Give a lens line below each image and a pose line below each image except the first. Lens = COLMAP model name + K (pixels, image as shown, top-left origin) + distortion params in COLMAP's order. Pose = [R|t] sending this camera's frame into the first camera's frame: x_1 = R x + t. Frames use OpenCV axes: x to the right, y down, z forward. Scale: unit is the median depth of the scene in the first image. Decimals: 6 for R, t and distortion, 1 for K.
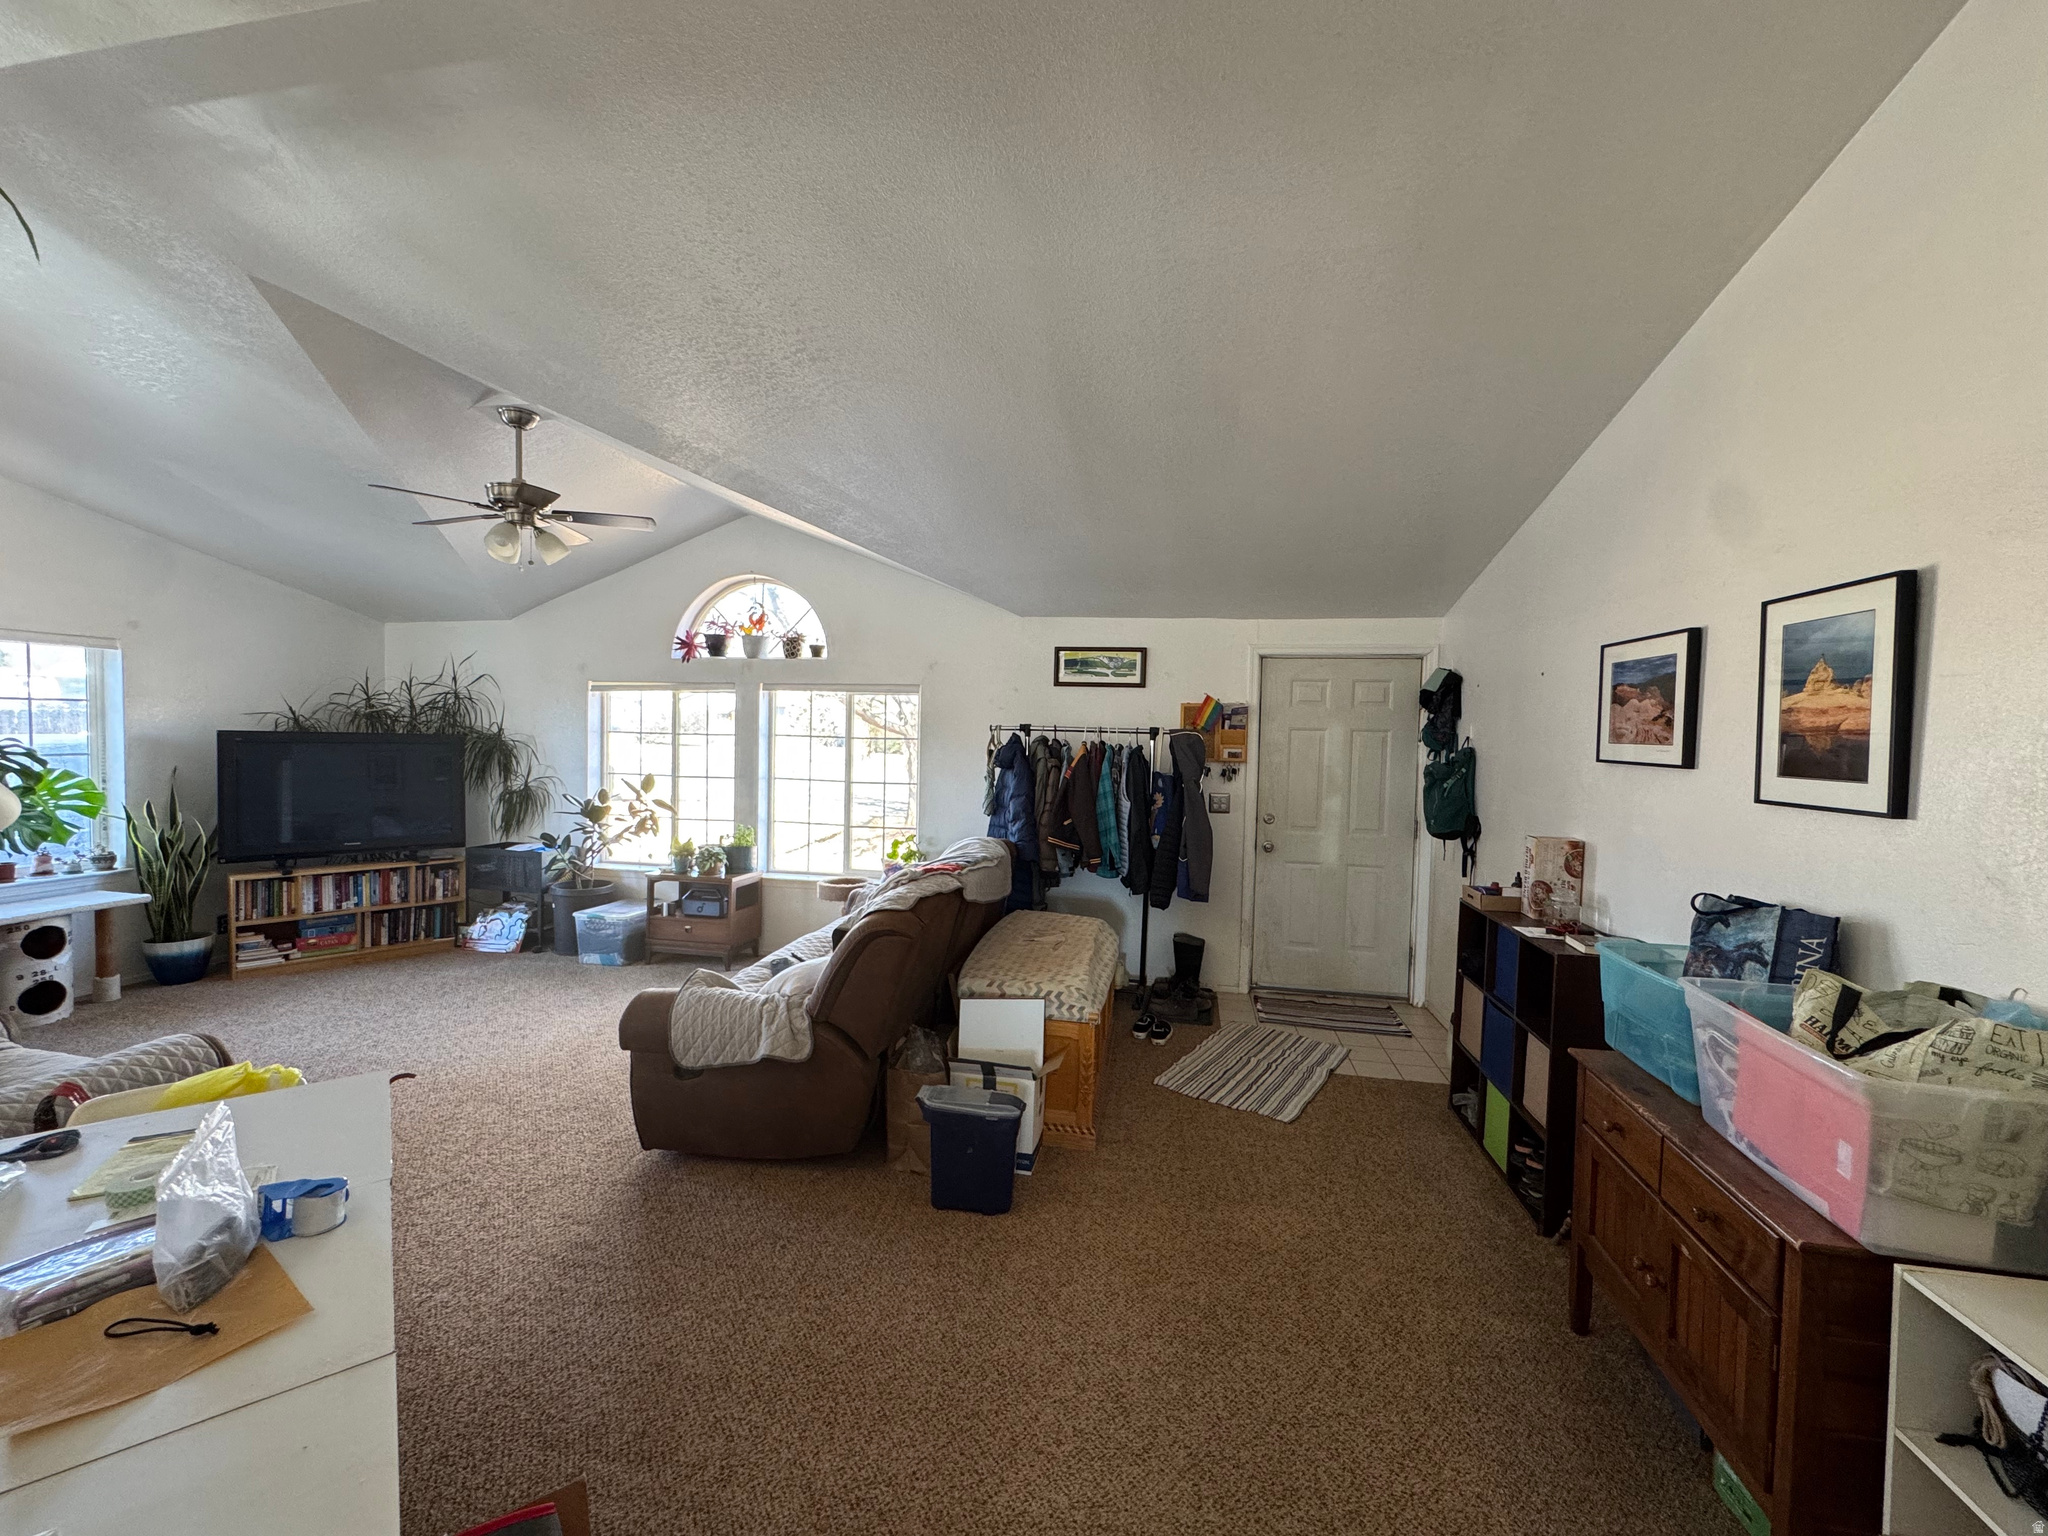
lens RADIAL K [[819.3, 0, 1011.4], [0, 819.3, 761.9], [0, 0, 1]] dist [-0.003550, 0.000301]
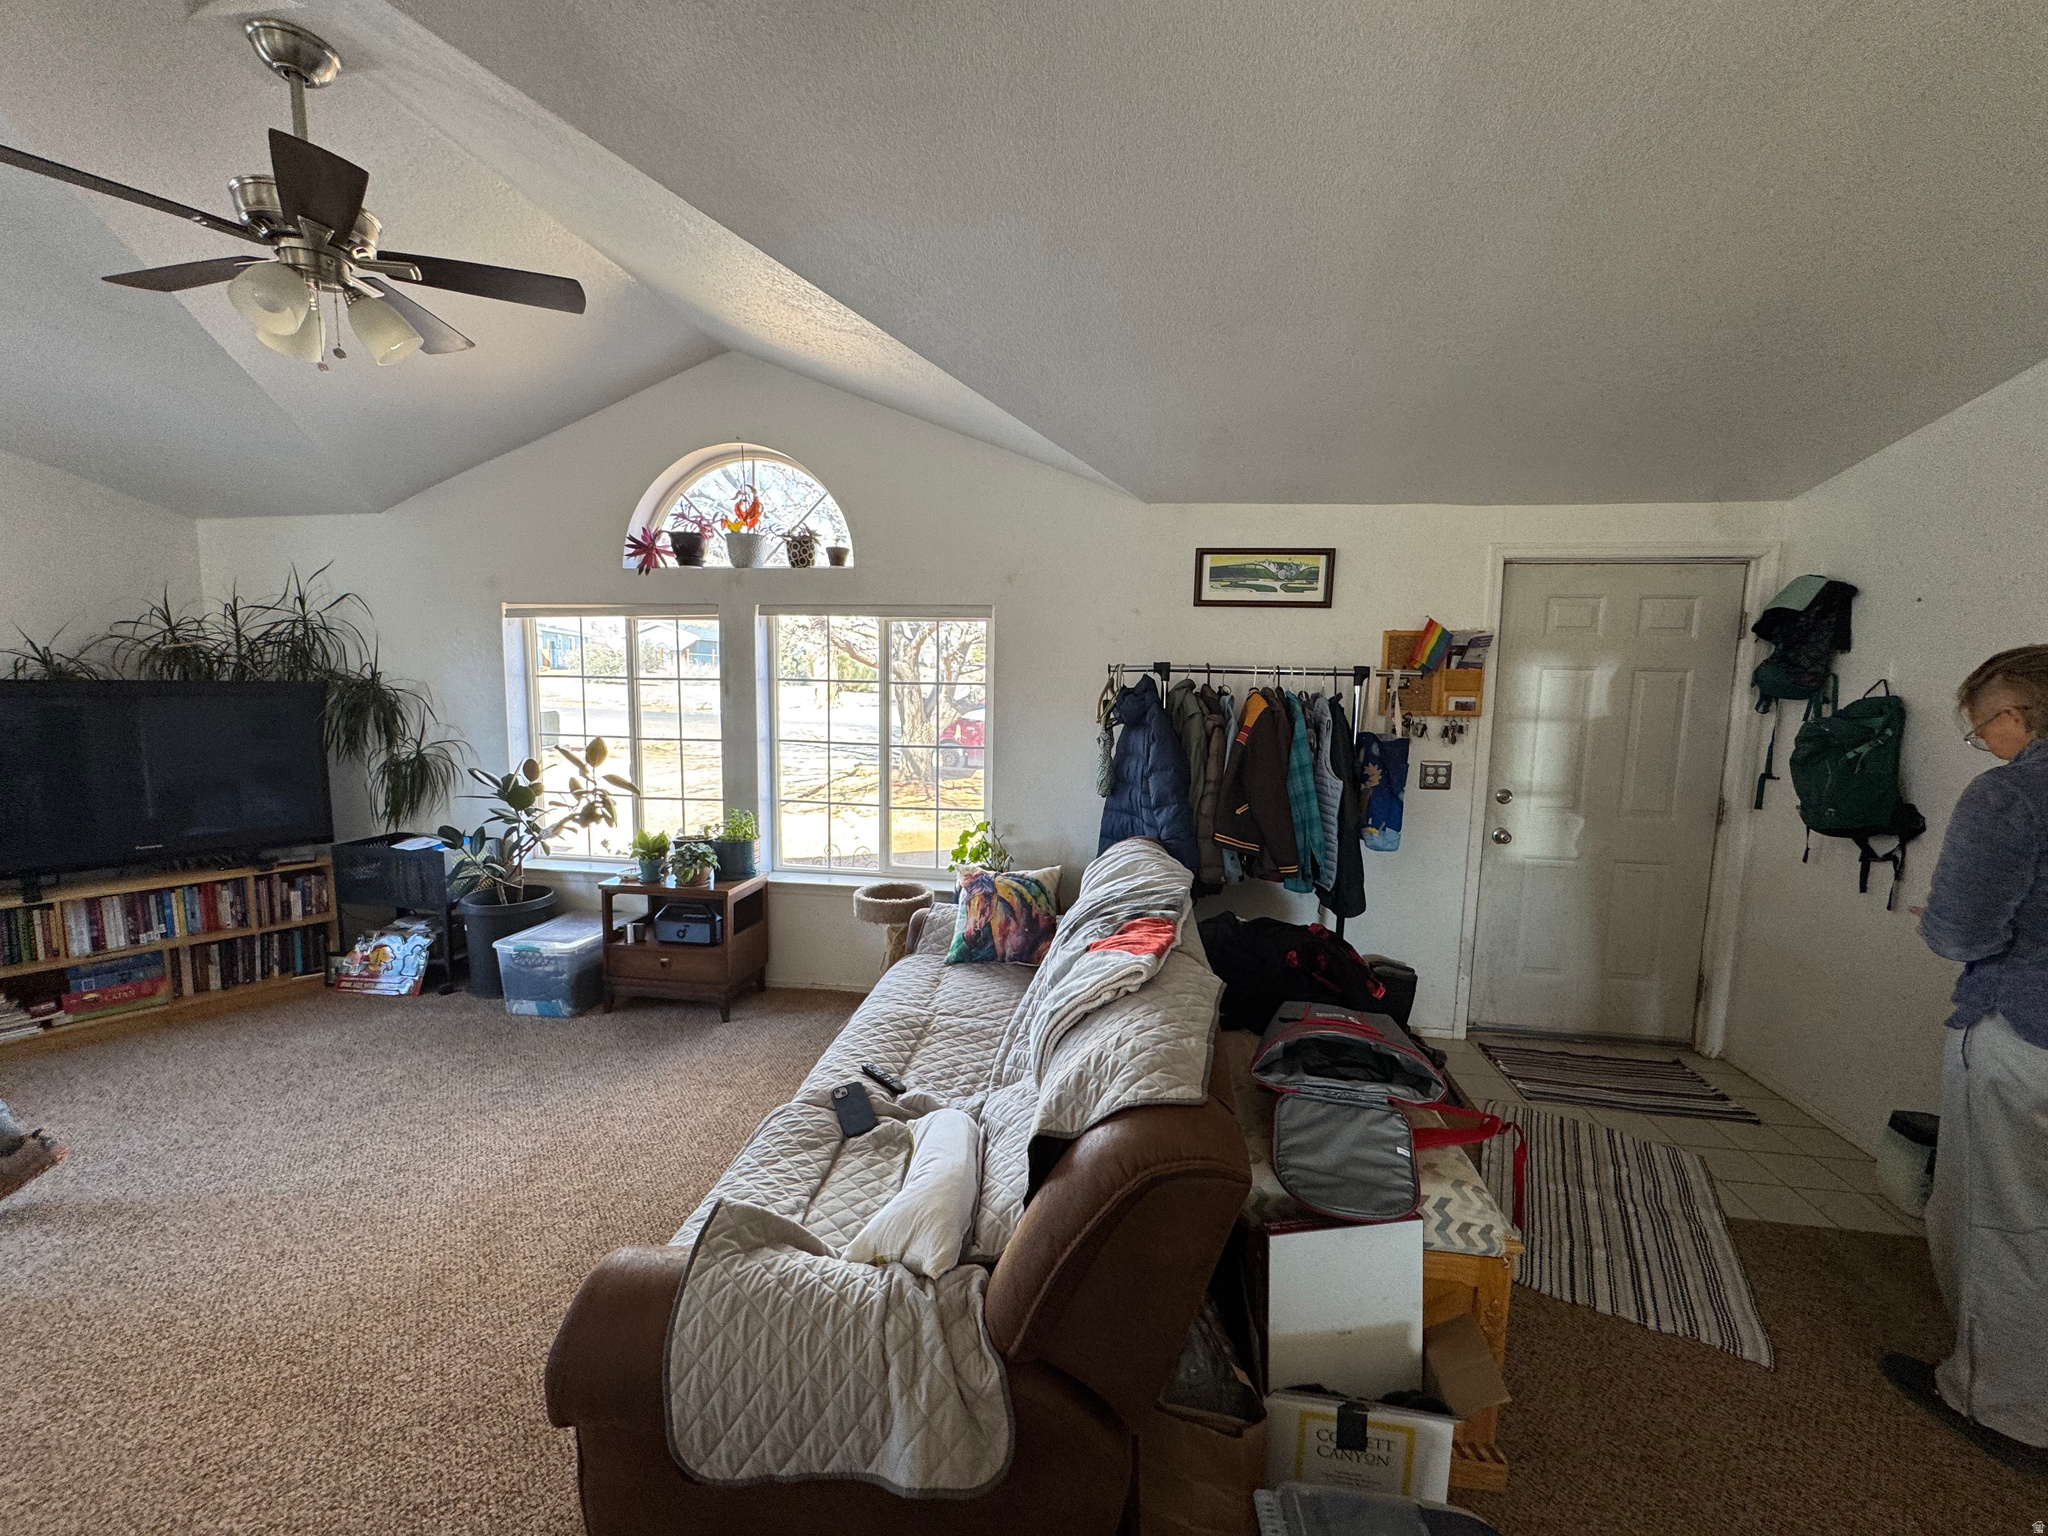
lens RADIAL K [[819.3, 0, 1012.6], [0, 819.3, 765.1], [0, 0, 1]] dist [-0.003550, 0.000301]
pose [[0.998786, -0.010687, 0.048084, -0.134906], [0.006752, 0.996669, 0.081267, -0.016794], [-0.048793, -0.080844, 0.995532, 0.314609]]
